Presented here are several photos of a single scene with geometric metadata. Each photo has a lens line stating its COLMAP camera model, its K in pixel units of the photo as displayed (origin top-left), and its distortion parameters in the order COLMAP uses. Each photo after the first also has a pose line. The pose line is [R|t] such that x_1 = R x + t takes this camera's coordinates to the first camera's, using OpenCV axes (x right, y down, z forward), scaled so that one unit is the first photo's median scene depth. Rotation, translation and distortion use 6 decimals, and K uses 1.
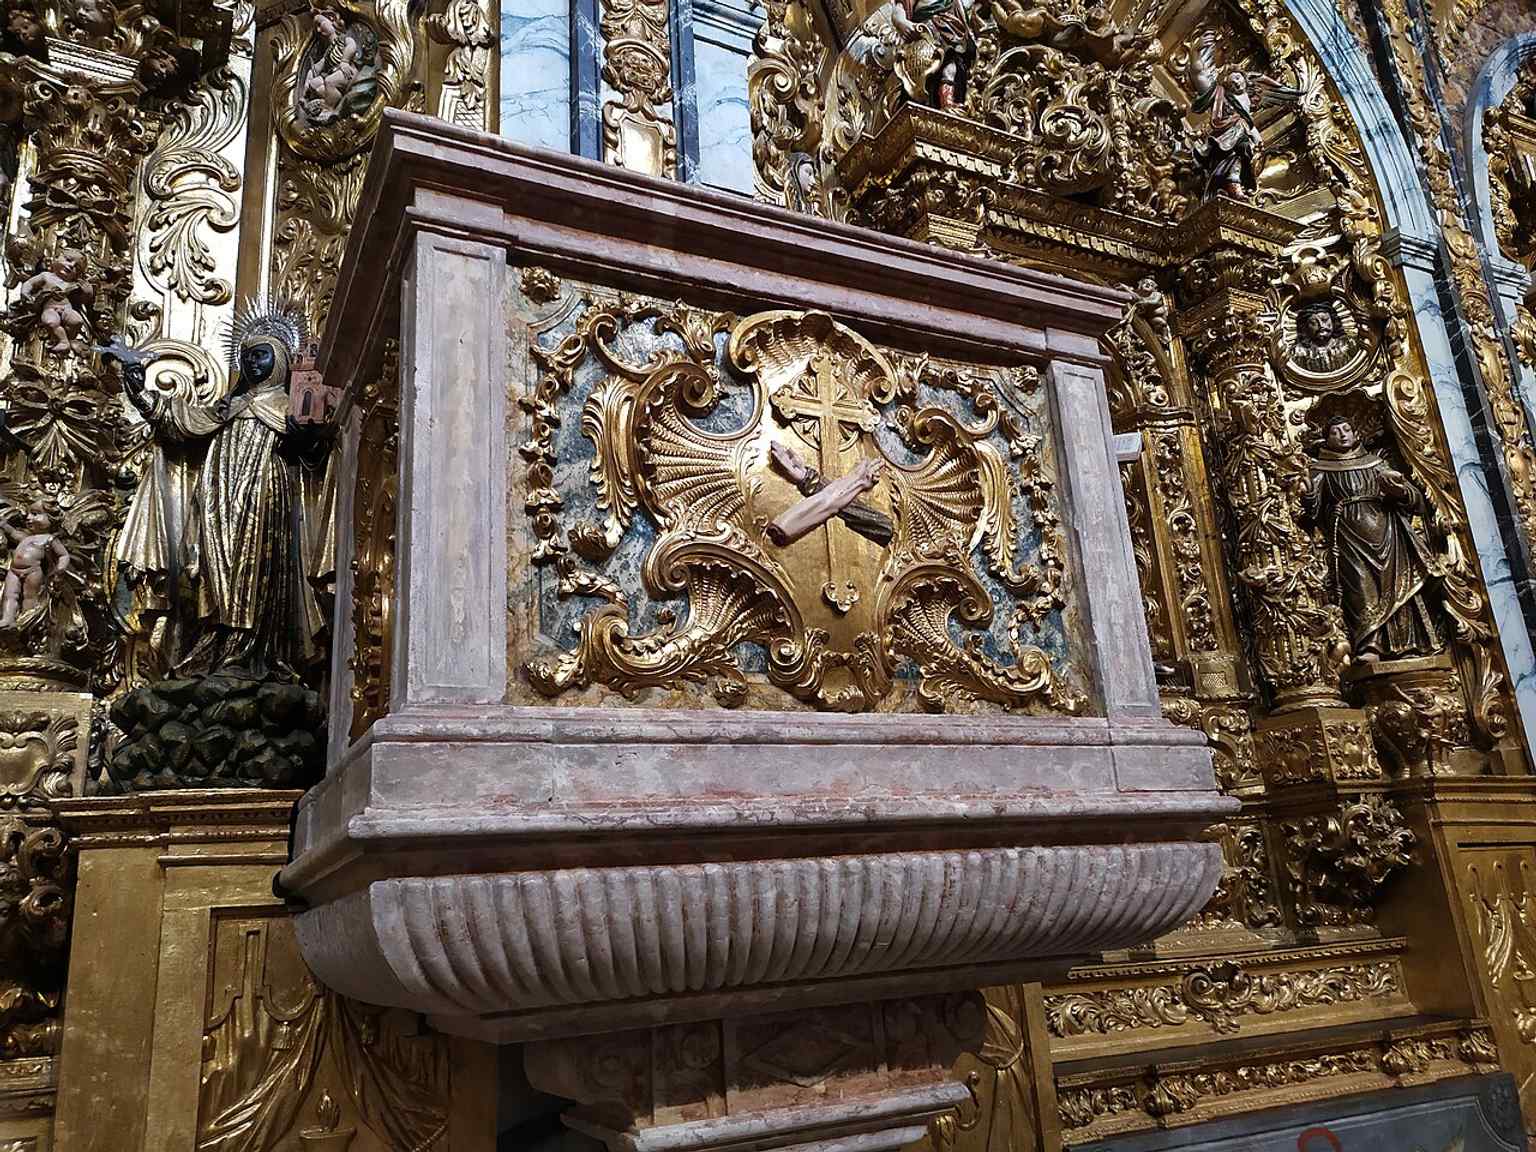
lens RADIAL K [[1184.9, 0, 762.3], [0, 1184.9, 573.2], [0, 0, 1]] dist [0.055831, -0.024136]
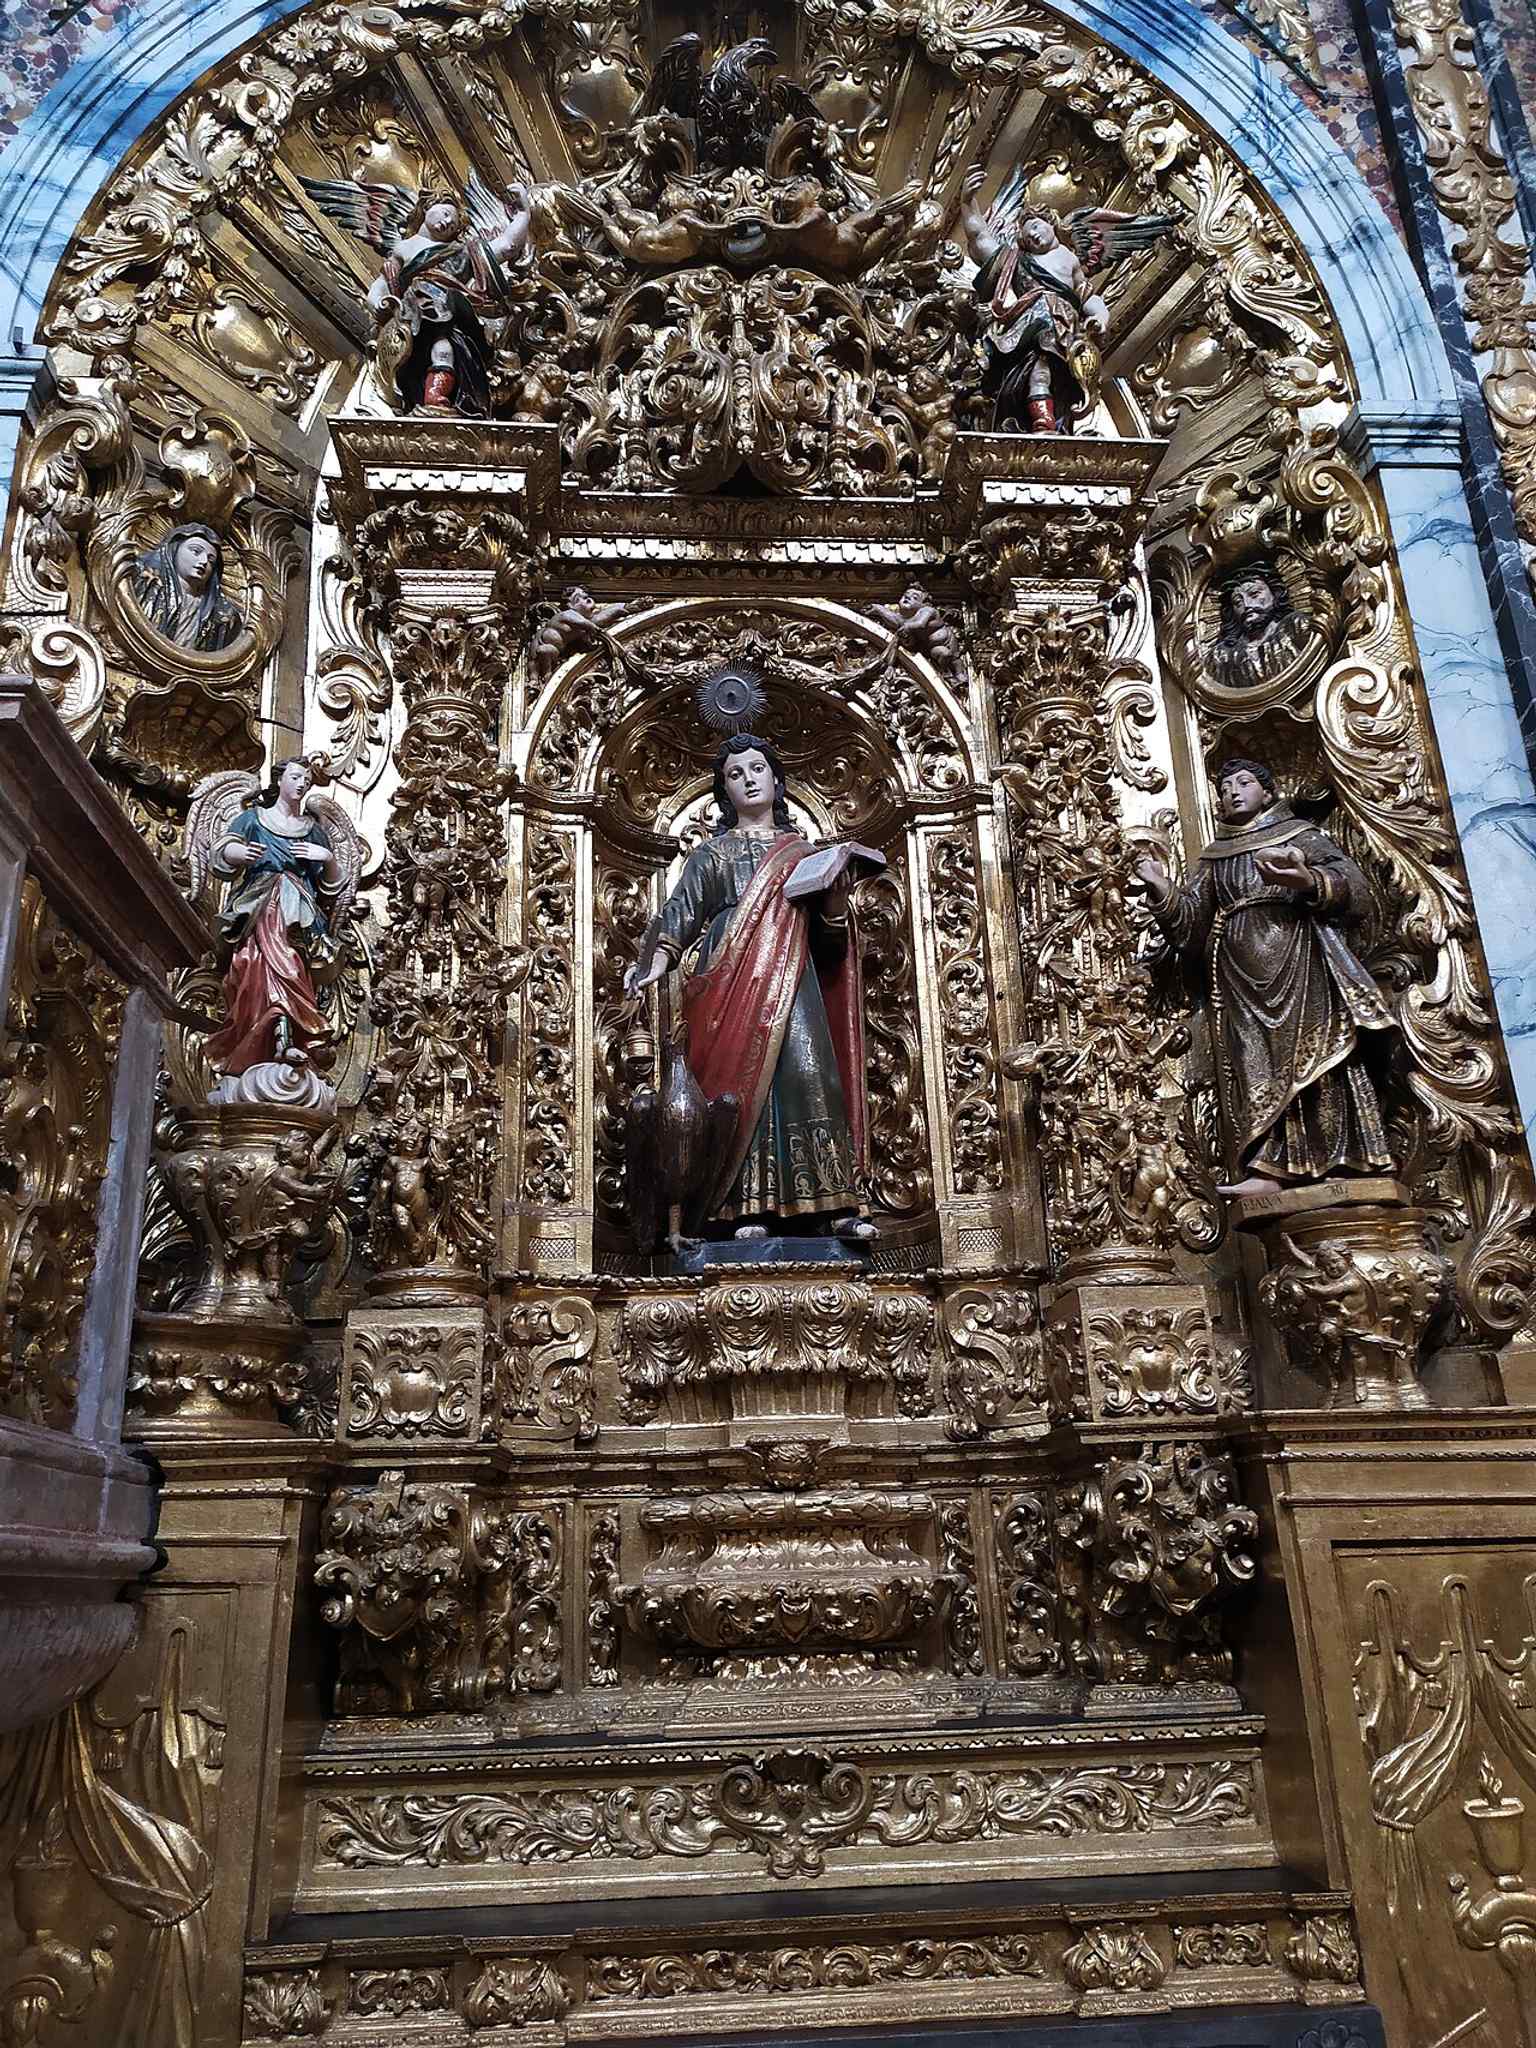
lens RADIAL K [[1579.8, 0, 763.0], [0, 1579.8, 1026.7], [0, 0, 1]] dist [0.055831, -0.024136]
pose [[0.919085, -0.099585, -0.381268, 0.573716], [0.087728, 0.994968, -0.048402, 0.011833], [0.384170, 0.011037, 0.923197, 0.231722]]
